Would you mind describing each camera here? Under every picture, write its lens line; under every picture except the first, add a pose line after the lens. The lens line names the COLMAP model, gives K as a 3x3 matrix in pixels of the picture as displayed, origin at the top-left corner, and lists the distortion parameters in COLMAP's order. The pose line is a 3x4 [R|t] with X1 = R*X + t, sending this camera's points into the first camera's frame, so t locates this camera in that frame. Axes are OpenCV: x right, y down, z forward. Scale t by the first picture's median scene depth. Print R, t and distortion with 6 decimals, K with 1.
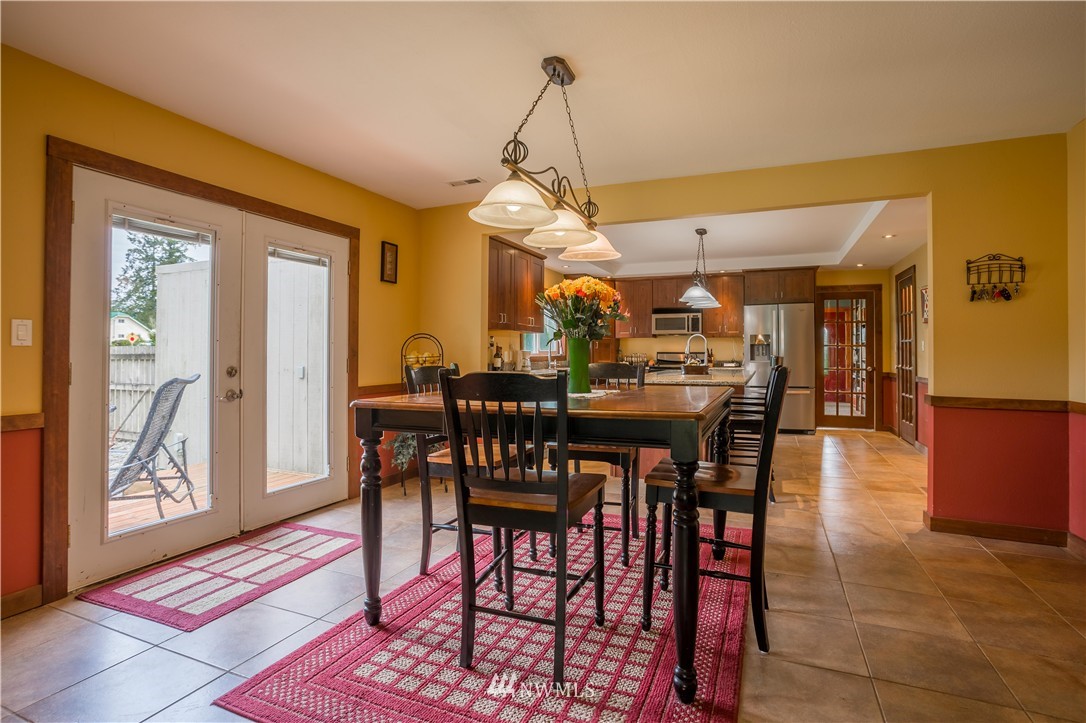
lens RADIAL K [[535.2, 0, 540.1], [0, 535.2, 351.3], [0, 0, 1]] dist [0.001281, 0.000099]
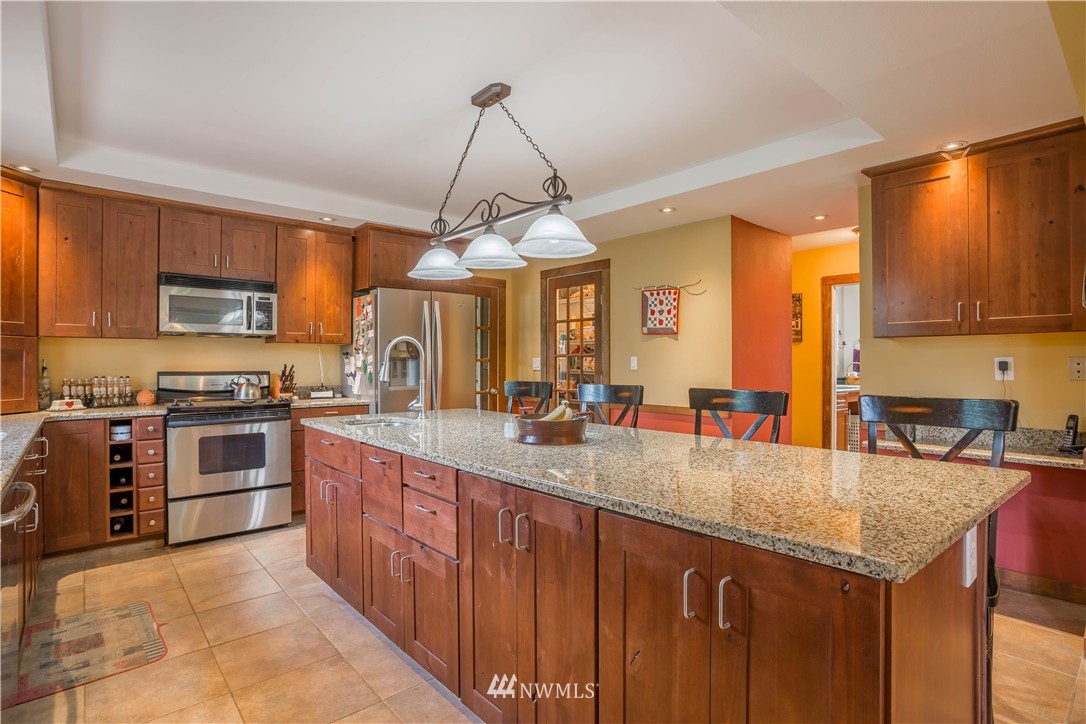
lens RADIAL K [[567.7, 0, 543.0], [0, 567.7, 362.0], [0, 0, 1]] dist [-0.026866, 0.000402]
pose [[0.444502, 0.000561, 0.895778, -0.064576], [-0.003505, 0.999993, 0.001113, -0.009430], [-0.895771, -0.003634, 0.444501, 0.571641]]
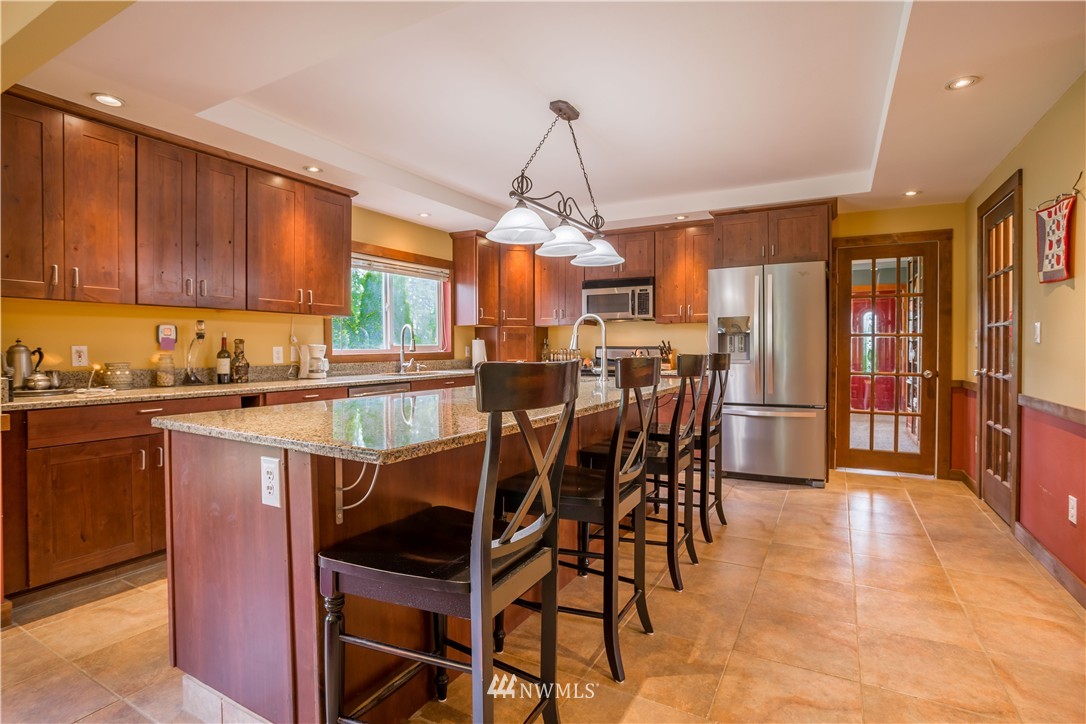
lens RADIAL K [[530.4, 0, 542.9], [0, 530.4, 358.4], [0, 0, 1]] dist [-0.000100, 0.000471]
pose [[0.995158, -0.000636, -0.098289, 0.245876], [0.003063, 0.999694, 0.024542, 0.000057], [0.098243, -0.024724, 0.994855, 0.370598]]
